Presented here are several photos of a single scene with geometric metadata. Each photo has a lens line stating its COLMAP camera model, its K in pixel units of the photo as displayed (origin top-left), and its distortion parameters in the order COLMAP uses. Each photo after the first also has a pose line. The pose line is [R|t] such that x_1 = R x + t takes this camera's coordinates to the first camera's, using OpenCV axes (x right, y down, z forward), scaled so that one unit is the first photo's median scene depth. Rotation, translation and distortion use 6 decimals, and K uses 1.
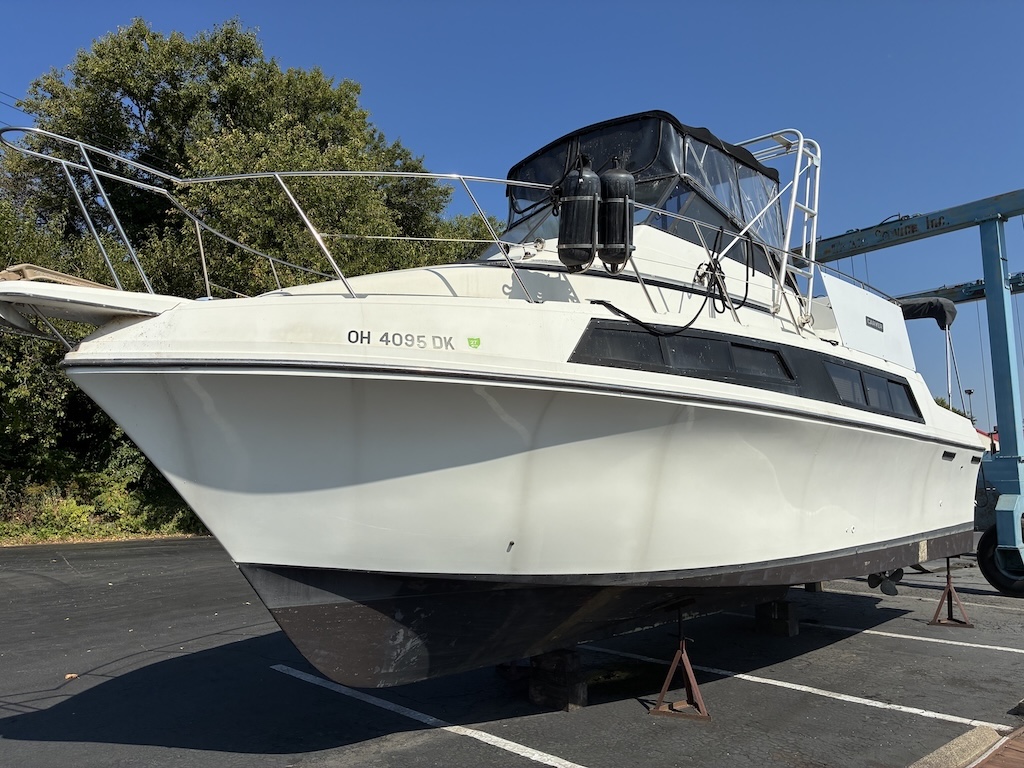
lens RADIAL K [[788.9, 0, 512.0], [0, 788.9, 384.0], [0, 0, 1]] dist [0.045711, -0.072215]
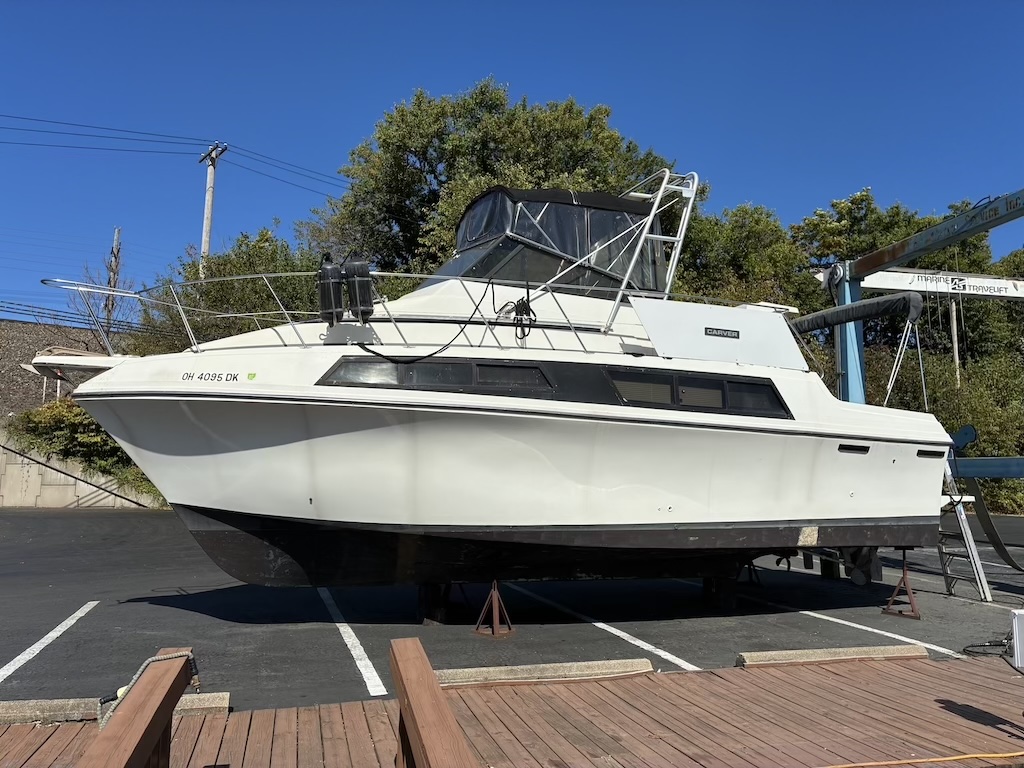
lens RADIAL K [[780.6, 0, 512.0], [0, 780.6, 384.0], [0, 0, 1]] dist [-0.003682, -0.000174]
pose [[0.906464, -0.026808, -0.421432, 0.911072], [0.029216, 0.999573, -0.000745, -0.014584], [0.421272, -0.011638, 0.906860, -0.218919]]
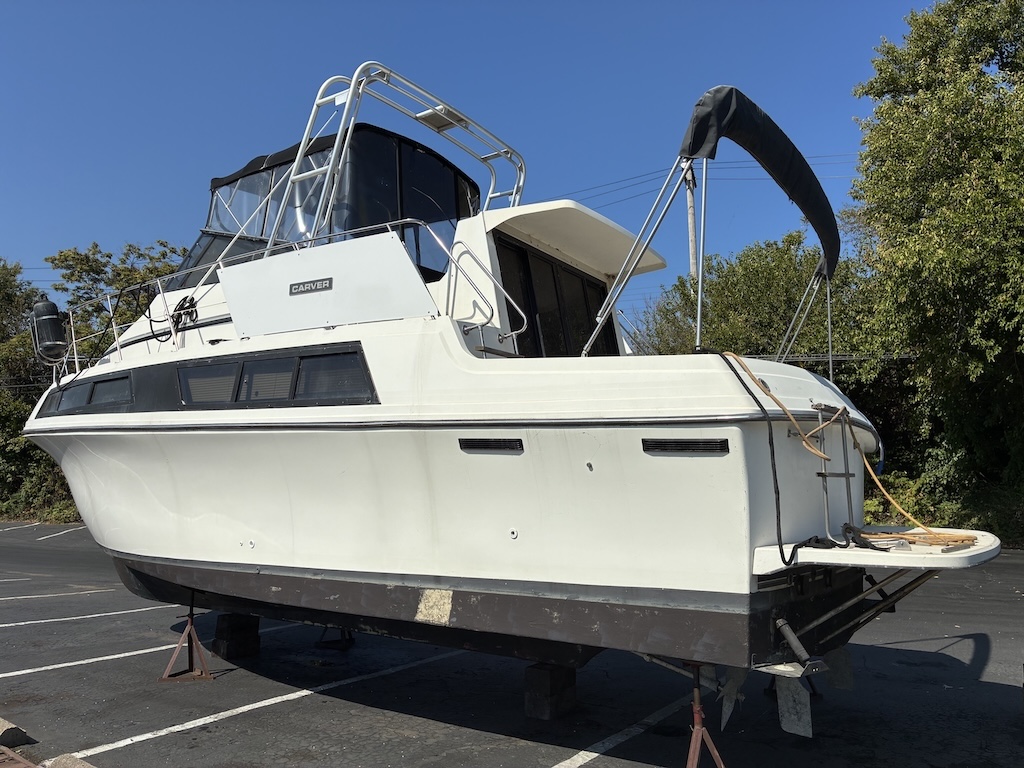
lens RADIAL K [[771.0, 0, 512.0], [0, 771.0, 384.0], [0, 0, 1]] dist [0.002821, -0.064740]
pose [[0.216387, -0.119484, -0.968969, 1.699491], [0.114262, 0.988762, -0.096408, 0.158271], [0.969598, -0.089855, 0.227607, 1.407575]]
